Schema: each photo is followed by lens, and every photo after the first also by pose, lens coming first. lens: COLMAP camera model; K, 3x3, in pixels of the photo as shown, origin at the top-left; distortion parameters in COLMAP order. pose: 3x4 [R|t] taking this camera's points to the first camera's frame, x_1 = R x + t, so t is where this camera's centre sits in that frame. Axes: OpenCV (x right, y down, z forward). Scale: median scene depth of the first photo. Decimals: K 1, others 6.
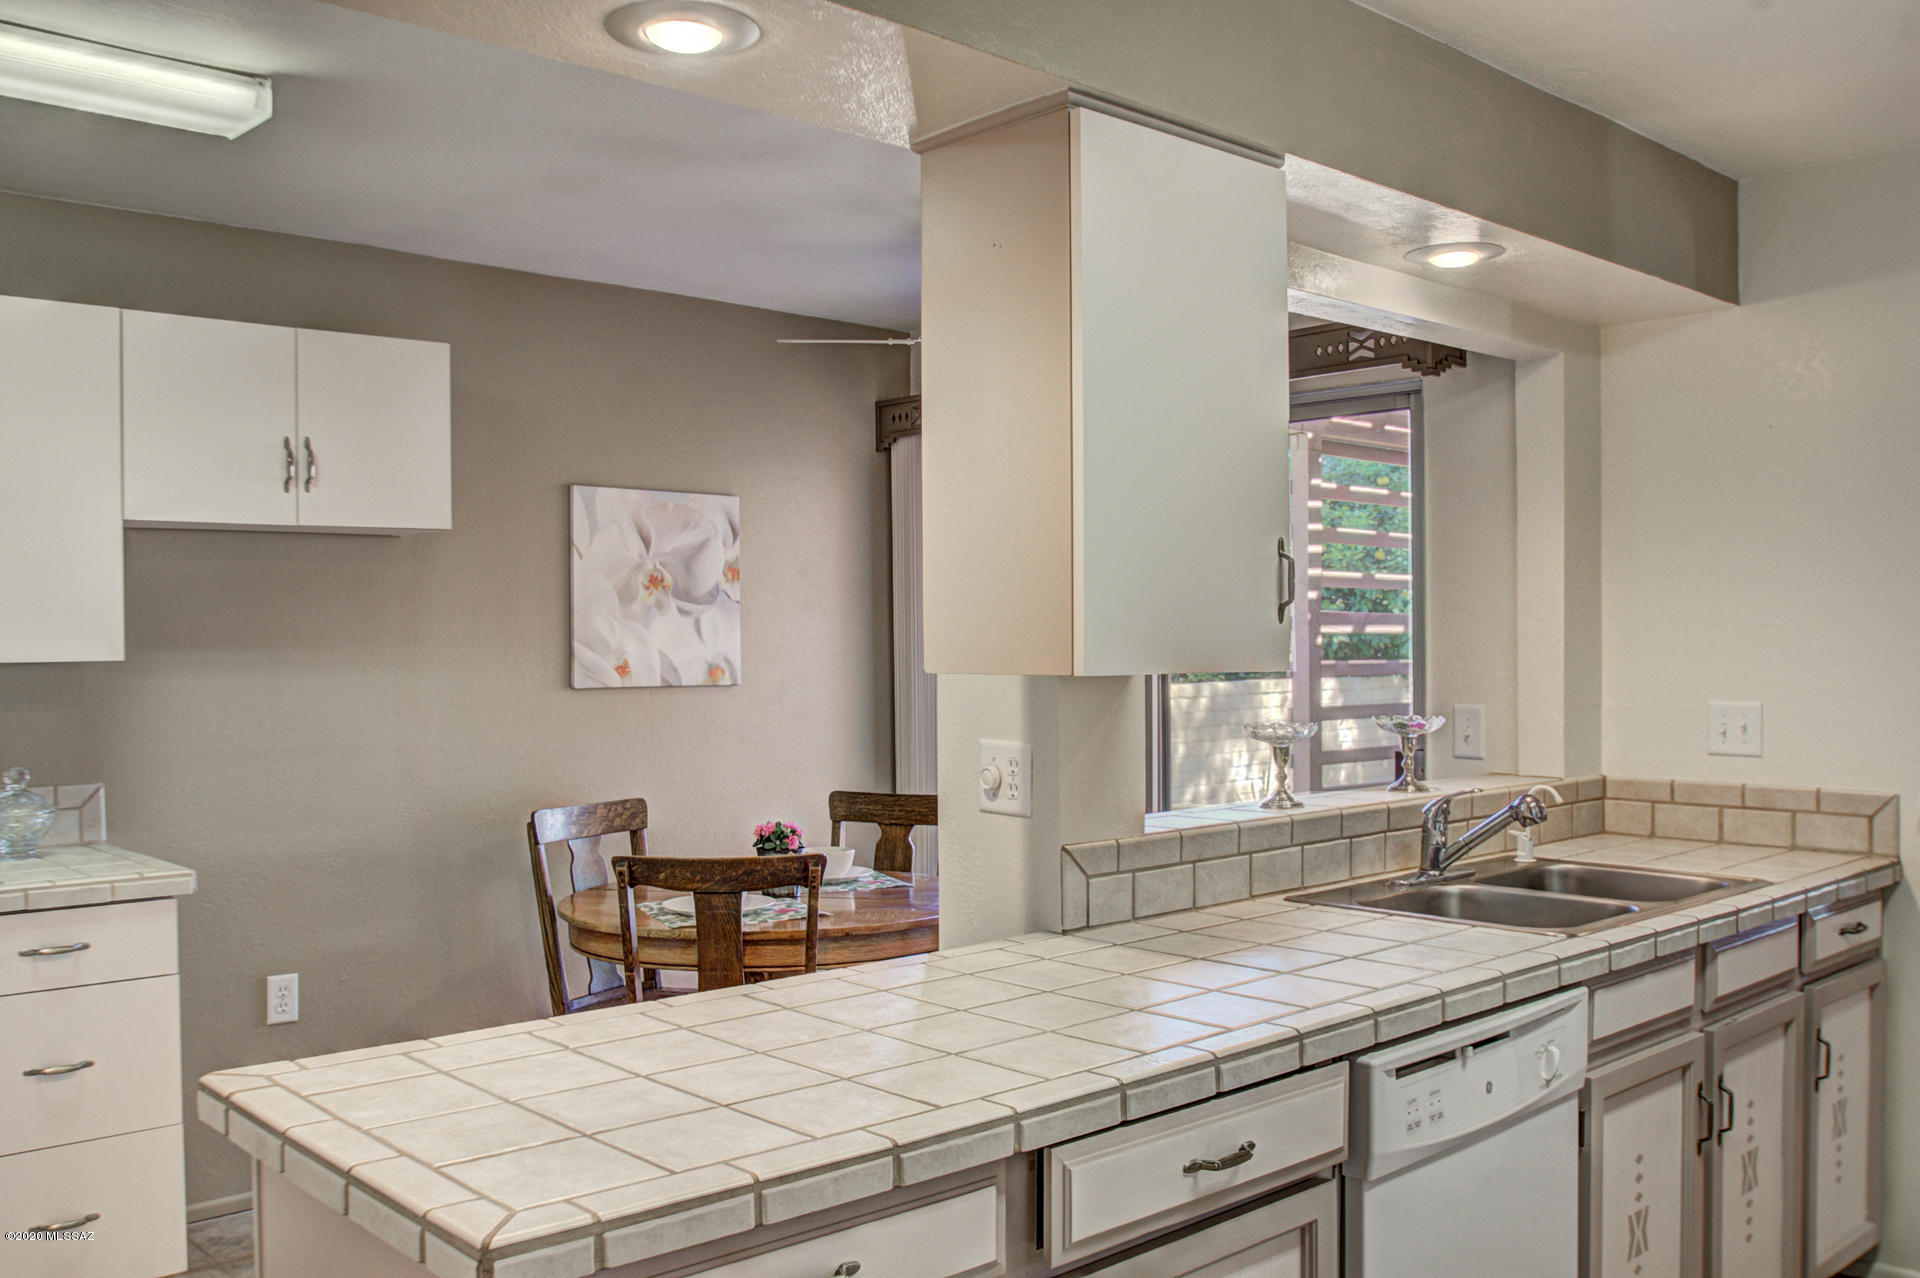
lens RADIAL K [[1666.0, 0, 941.5], [0, 1666.0, 655.9], [0, 0, 1]] dist [-0.041686, 0.013141]
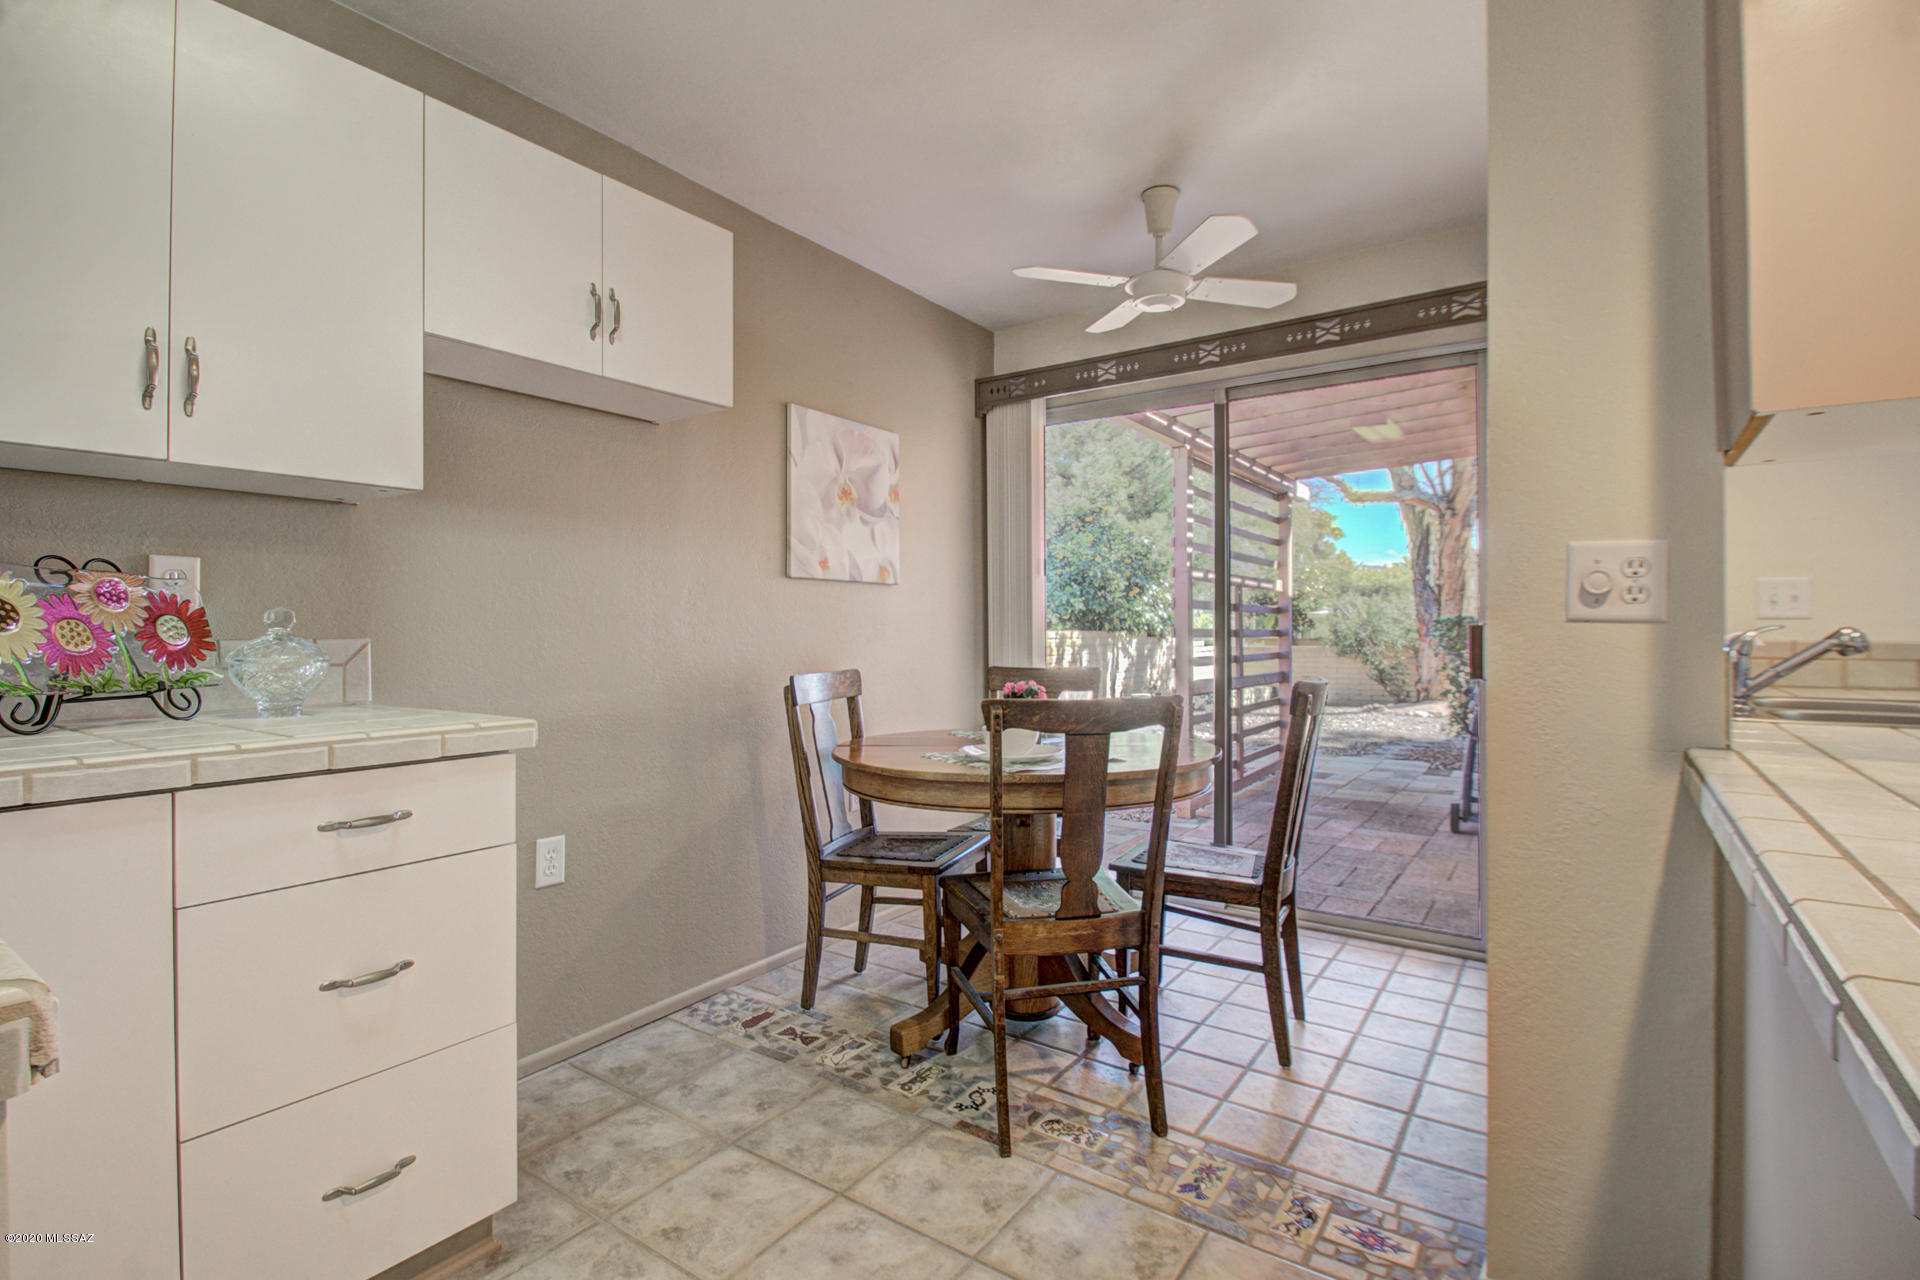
lens RADIAL K [[911.2, 0, 959.4], [0, 911.2, 616.4], [0, 0, 1]] dist [0.000839, -0.000657]
pose [[0.974683, 0.009043, 0.223410, -0.283028], [-0.003640, 0.999691, -0.024582, 0.071476], [-0.223564, 0.023146, 0.974414, 0.402118]]
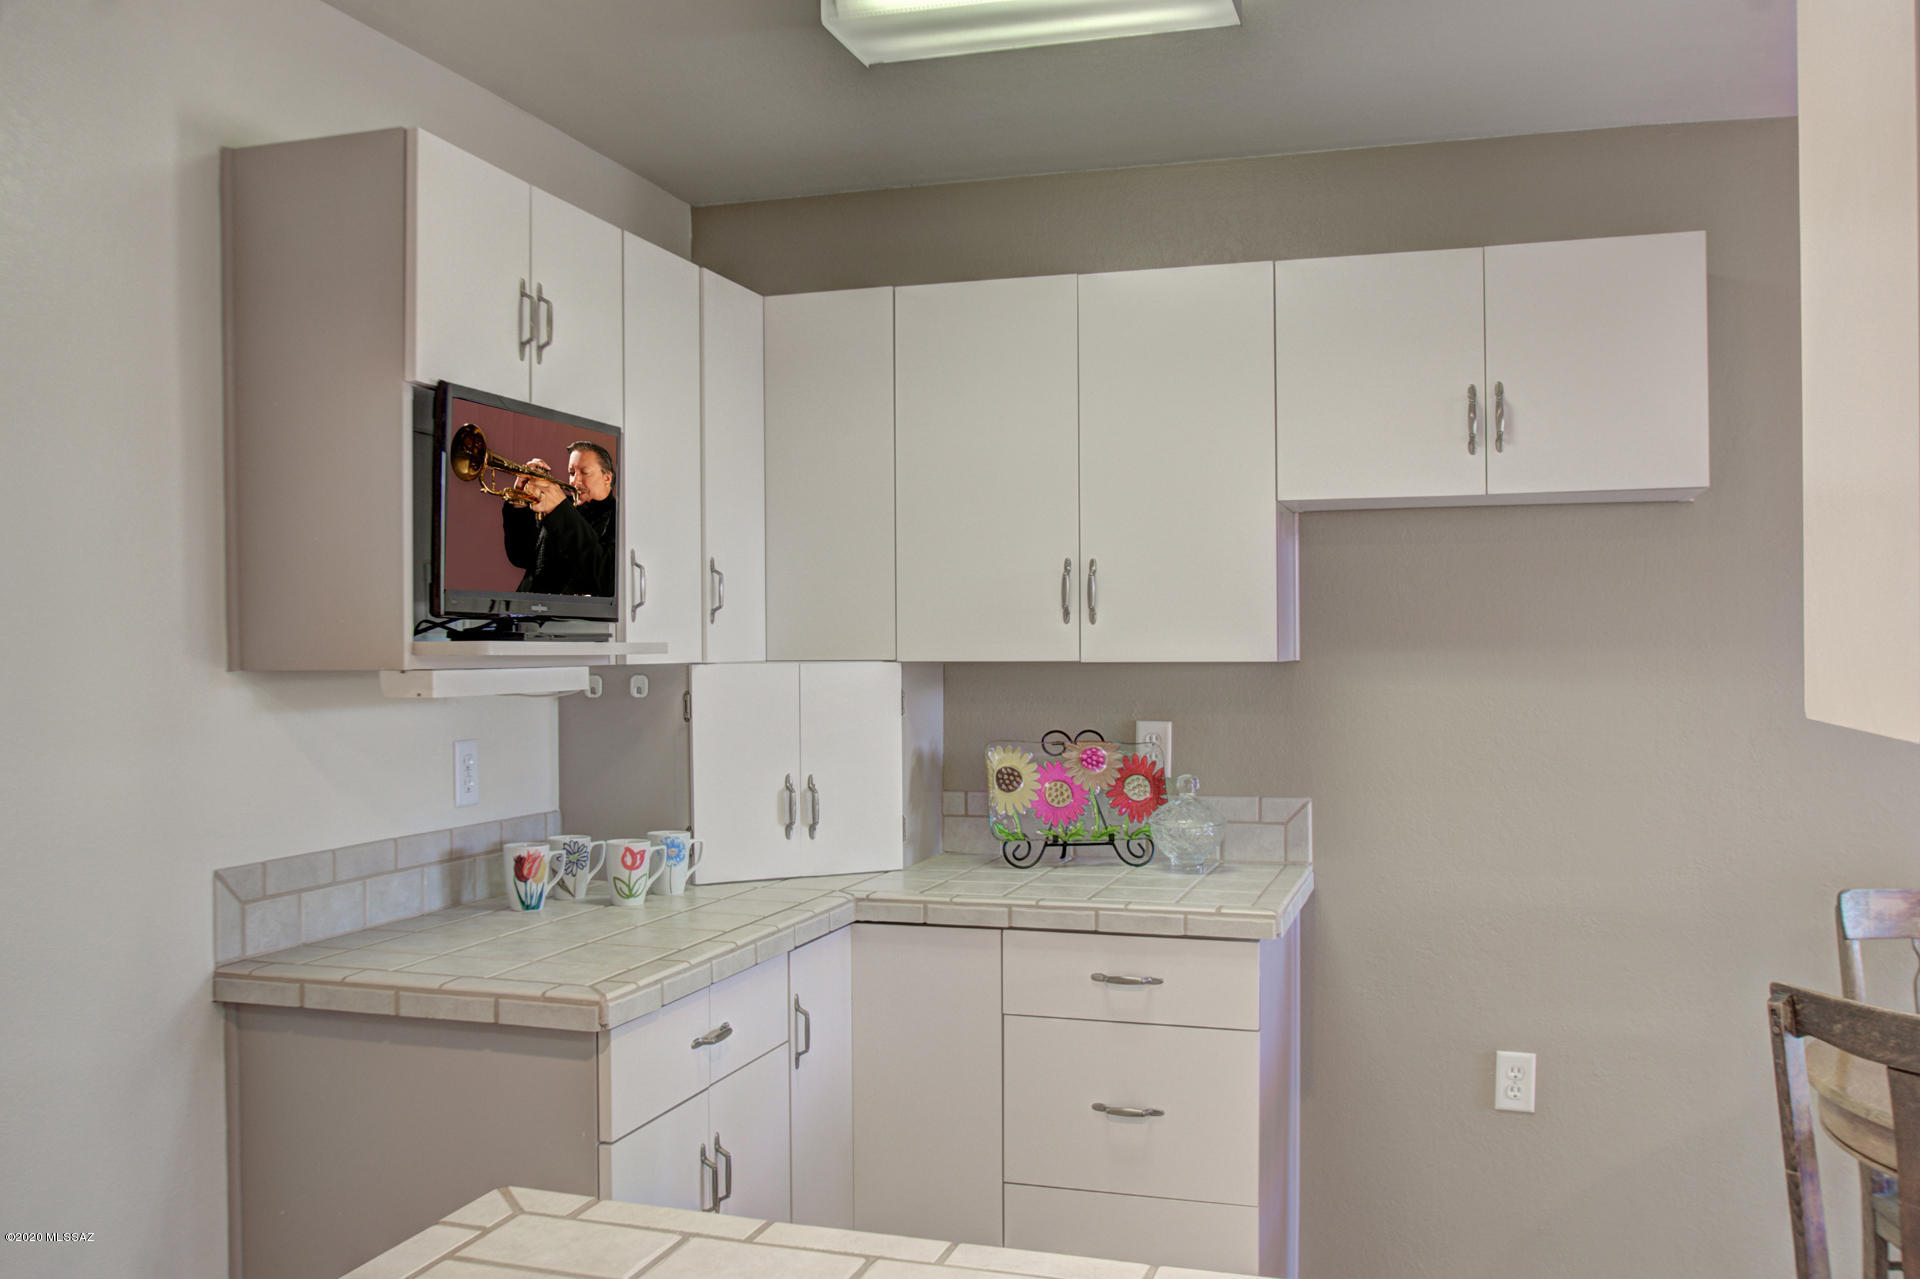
lens RADIAL K [[1666.0, 0, 941.5], [0, 1666.0, 656.4], [0, 0, 1]] dist [-0.041686, 0.013141]
pose [[0.511564, 0.012428, -0.859156, 0.152236], [-0.010558, 0.999911, 0.008178, -0.004654], [0.859181, 0.004888, 0.511649, 0.344407]]
